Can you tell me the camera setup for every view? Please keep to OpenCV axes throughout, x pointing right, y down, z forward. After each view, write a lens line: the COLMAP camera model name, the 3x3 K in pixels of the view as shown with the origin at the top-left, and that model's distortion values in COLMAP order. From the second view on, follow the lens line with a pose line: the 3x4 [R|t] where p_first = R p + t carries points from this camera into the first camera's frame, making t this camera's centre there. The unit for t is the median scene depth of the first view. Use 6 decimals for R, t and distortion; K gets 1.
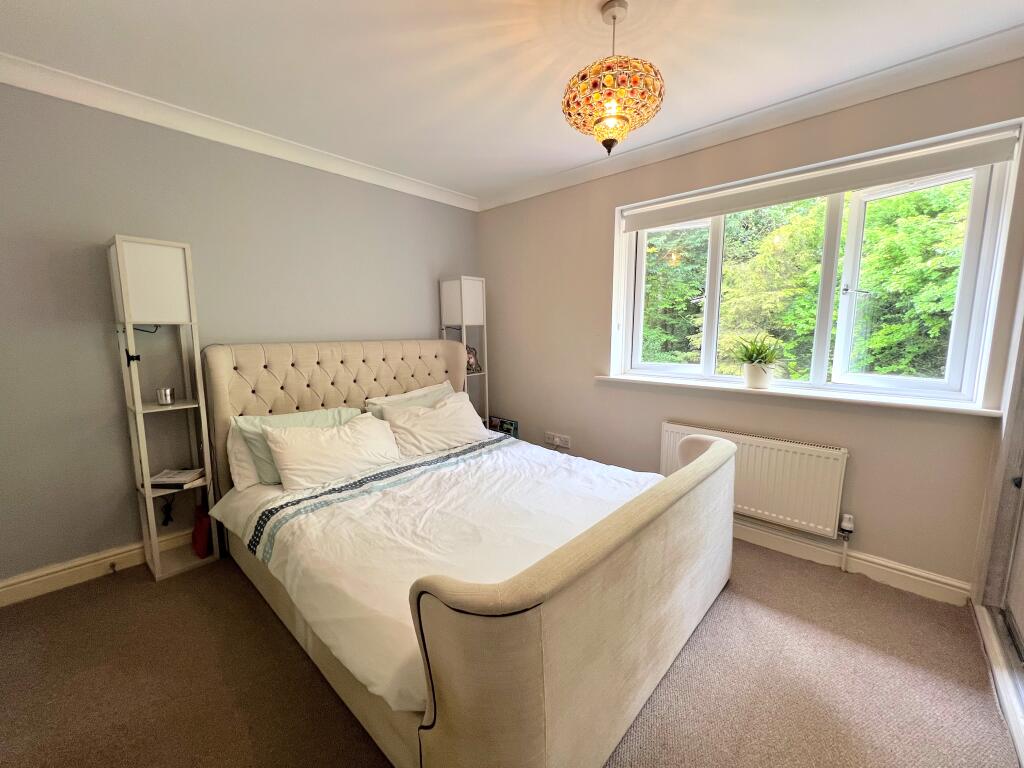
lens RADIAL K [[409.6, 0, 509.5], [0, 409.6, 384.6], [0, 0, 1]] dist [-0.000086, -0.000136]
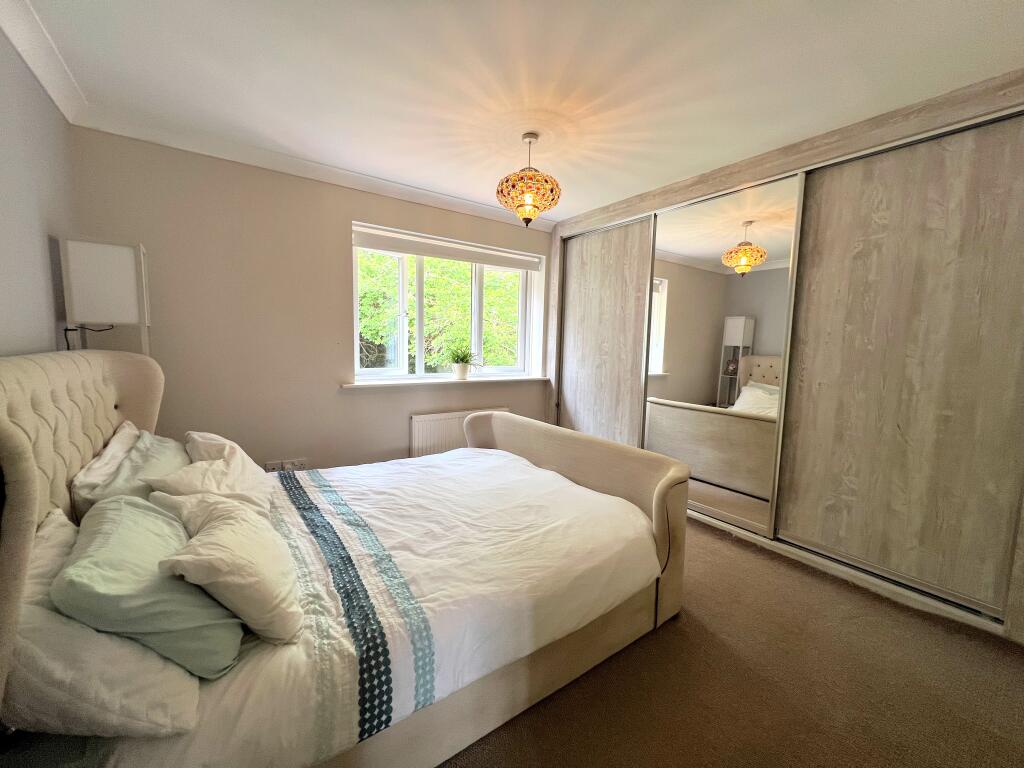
lens RADIAL K [[409.6, 0, 509.7], [0, 409.6, 384.5], [0, 0, 1]] dist [-0.000086, -0.000136]
pose [[0.210419, -0.097024, 0.972785, -0.869481], [0.105265, 0.991526, 0.076124, -0.071923], [-0.971927, 0.086383, 0.218849, 0.520042]]
